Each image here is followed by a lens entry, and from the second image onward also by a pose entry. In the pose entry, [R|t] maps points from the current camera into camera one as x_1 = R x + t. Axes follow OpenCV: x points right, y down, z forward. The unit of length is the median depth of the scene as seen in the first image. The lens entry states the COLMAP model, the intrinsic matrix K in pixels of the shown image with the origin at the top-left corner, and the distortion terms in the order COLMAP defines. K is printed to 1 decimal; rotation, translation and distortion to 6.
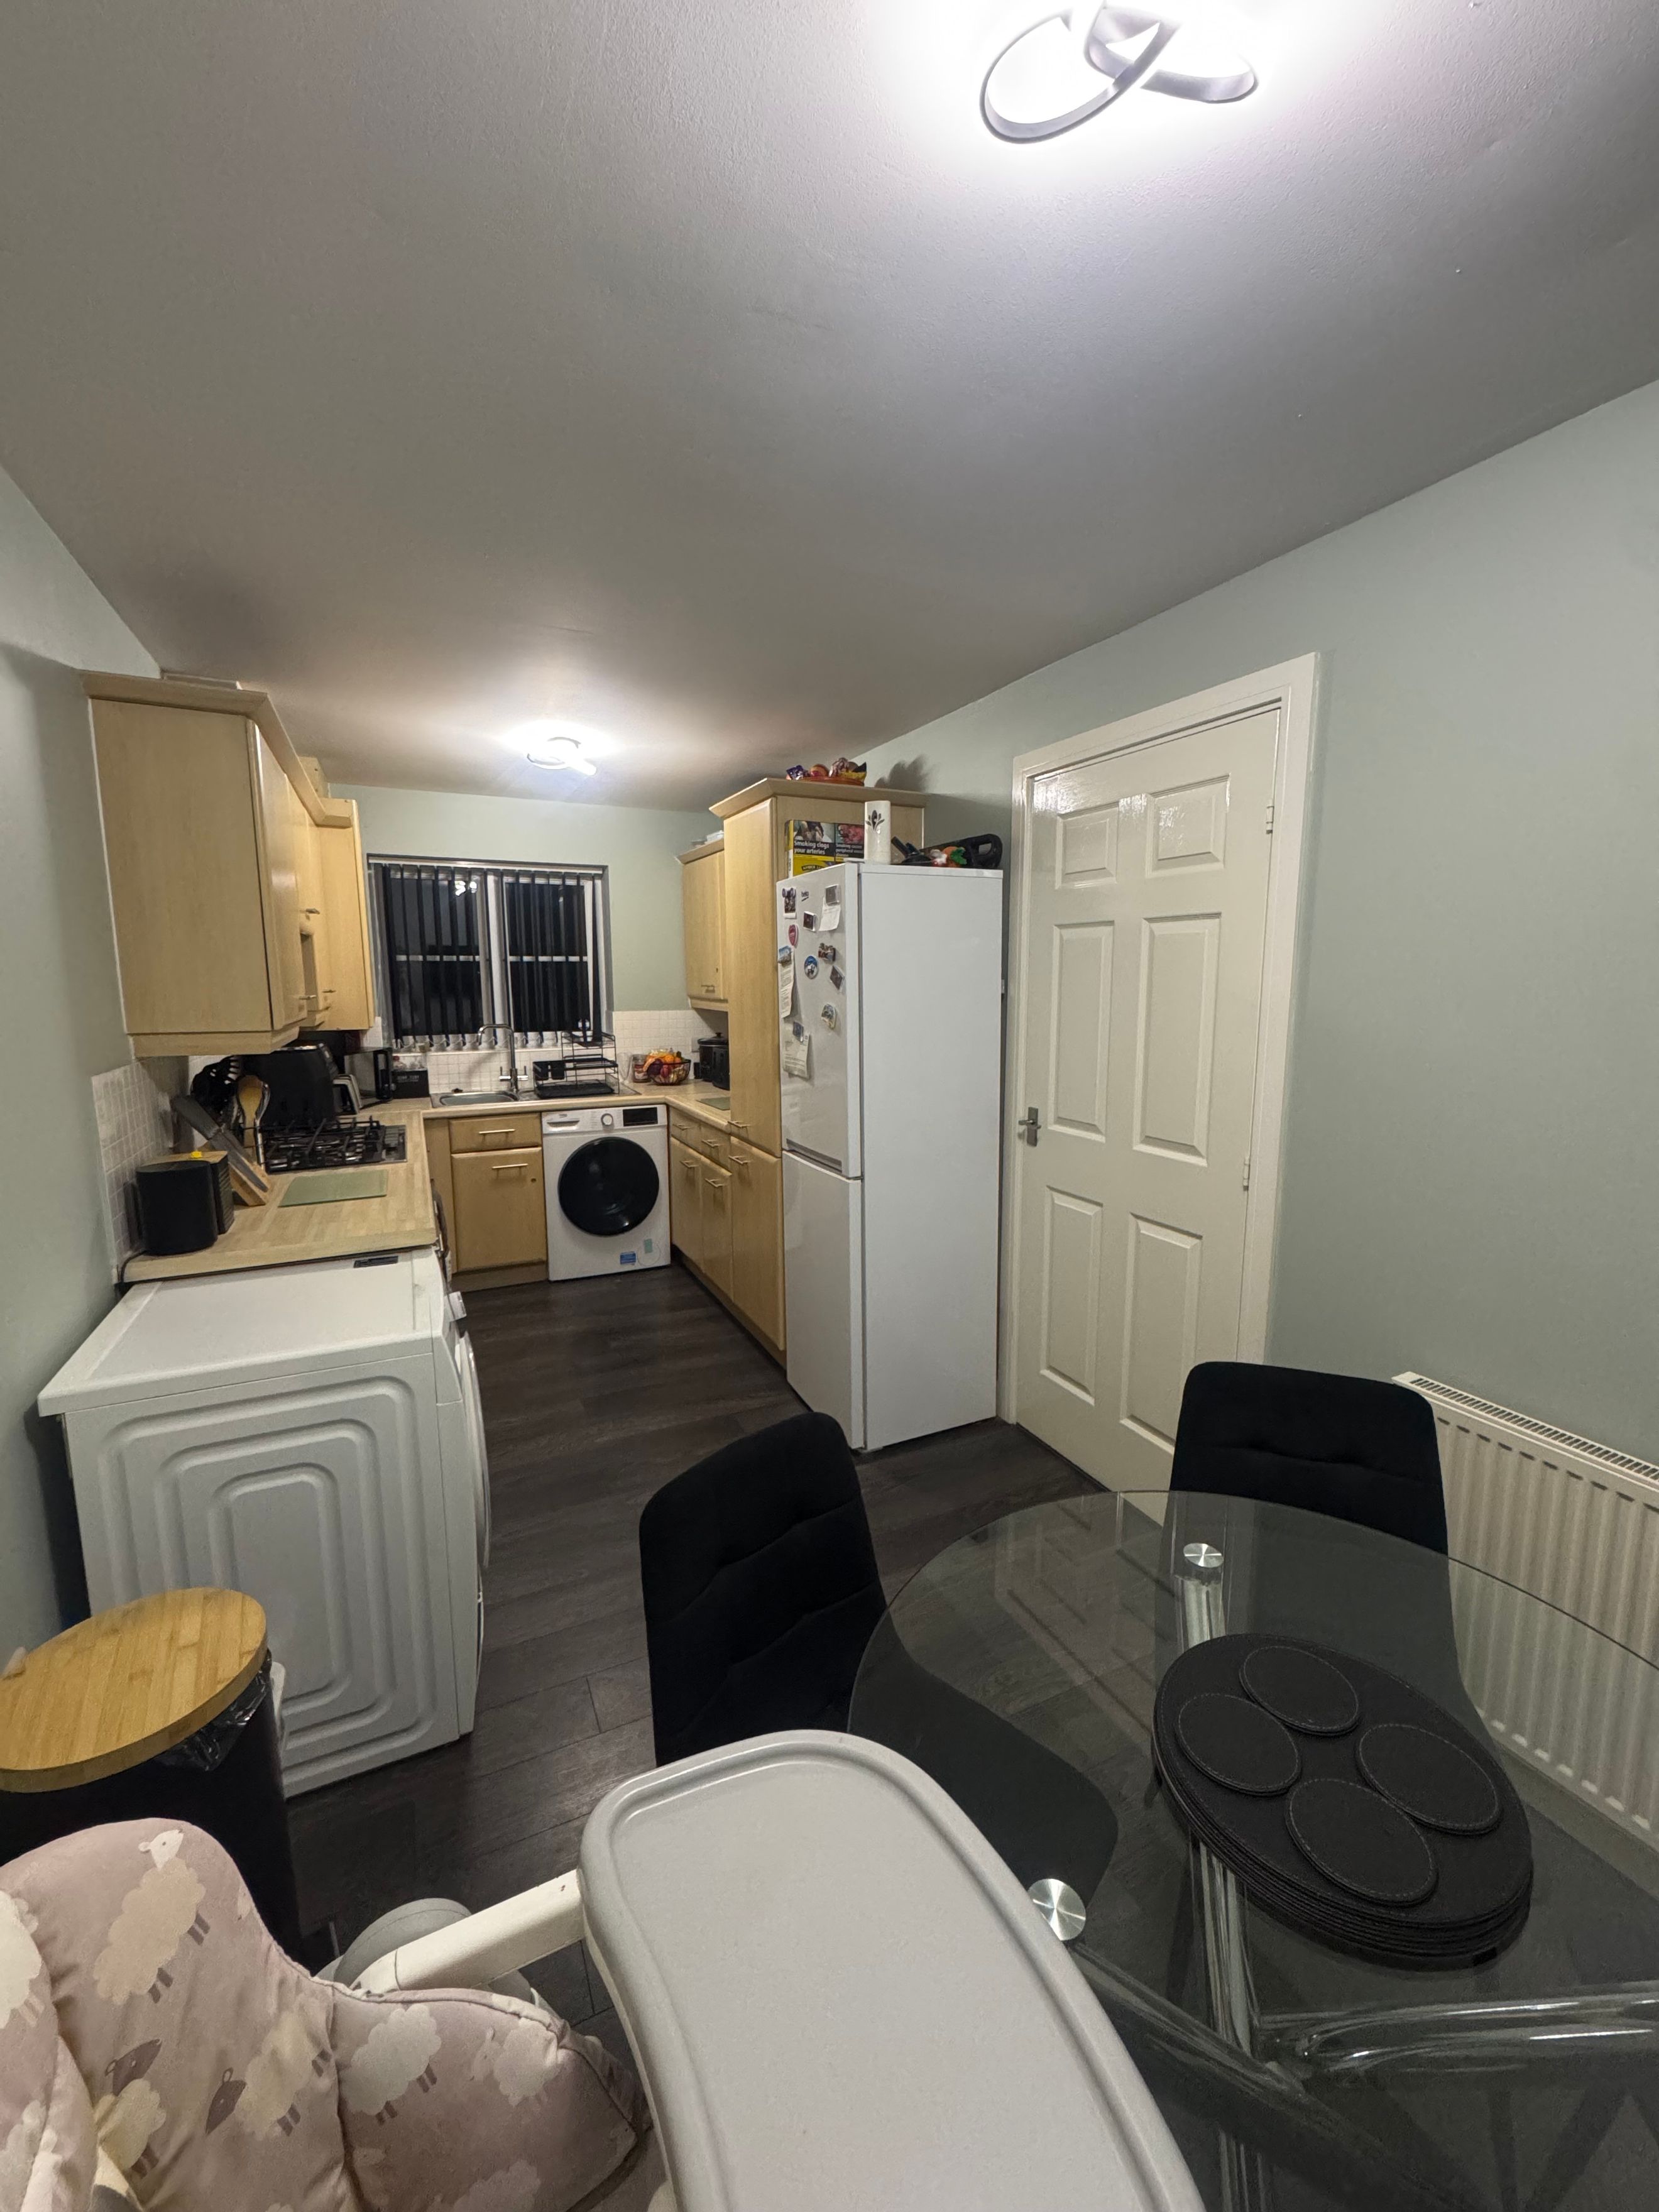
lens RADIAL K [[879.4, 0, 833.9], [0, 879.4, 1101.3], [0, 0, 1]] dist [-0.003740, 0.000538]
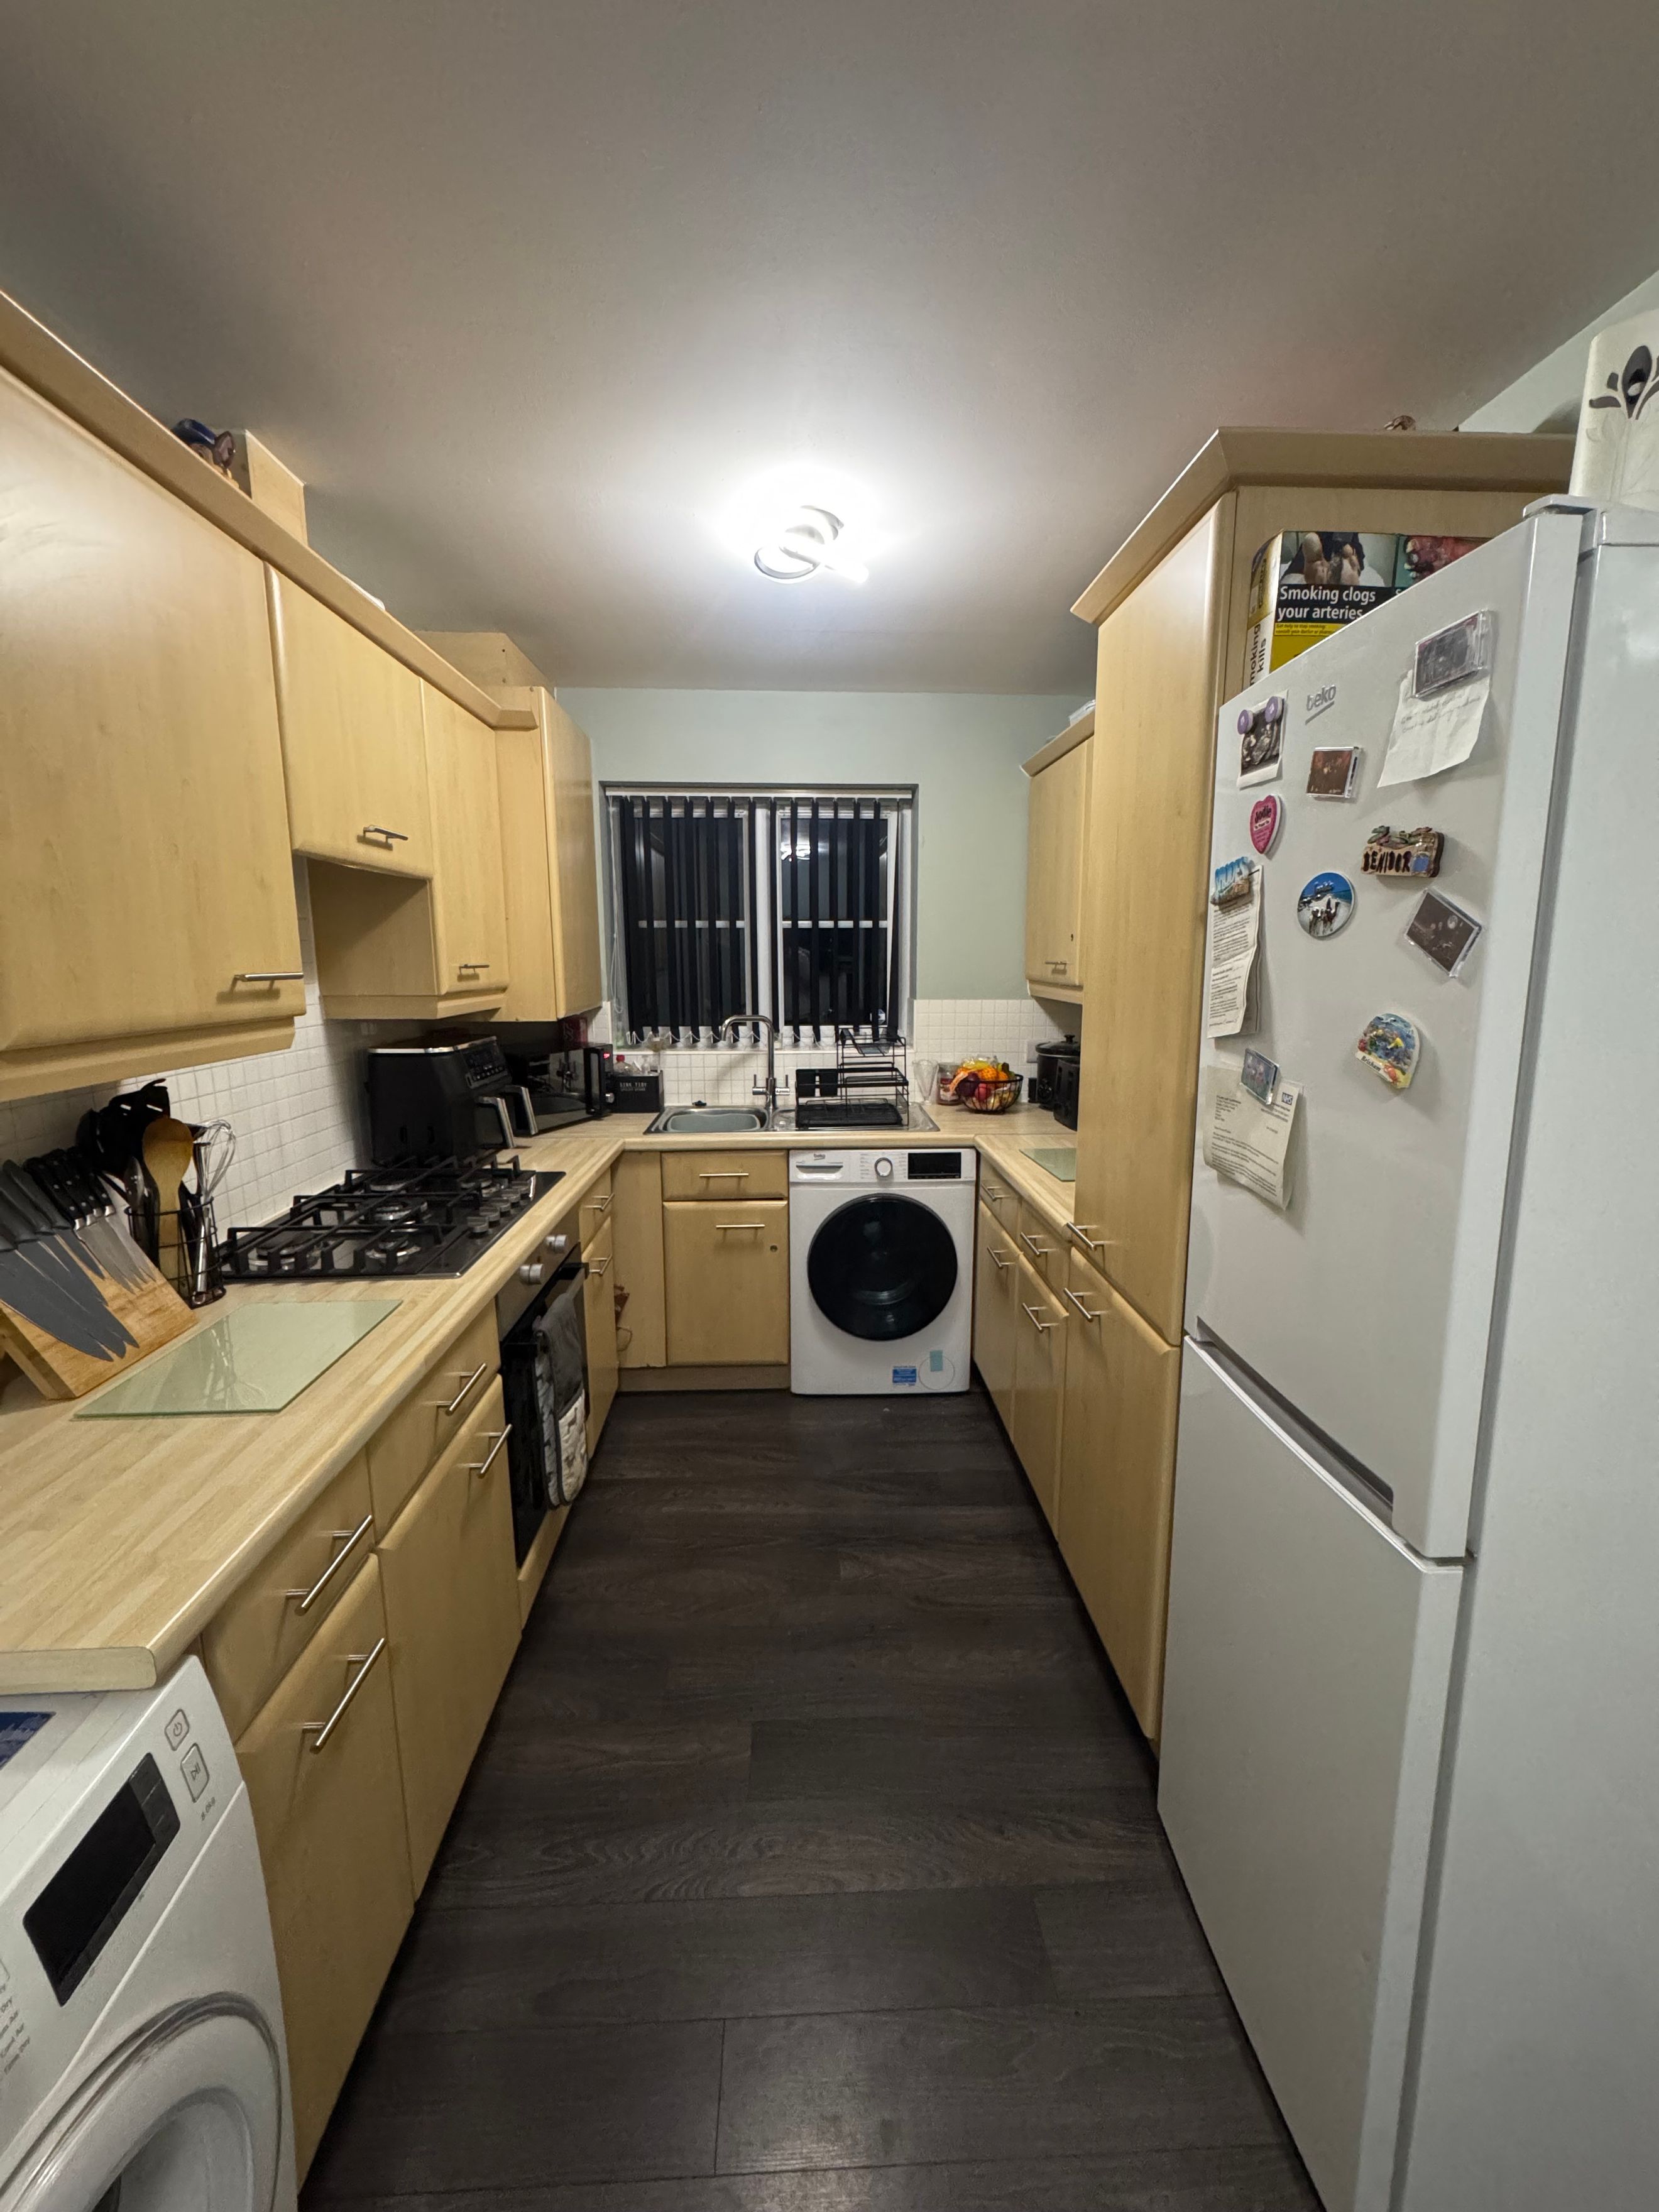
lens RADIAL K [[879.4, 0, 836.6], [0, 879.4, 1105.0], [0, 0, 1]] dist [-0.003740, 0.000538]
pose [[0.921064, 0.066617, -0.383670, -0.042146], [-0.056552, 0.997696, 0.037470, -0.047652], [0.385282, -0.012815, 0.922710, 0.381222]]
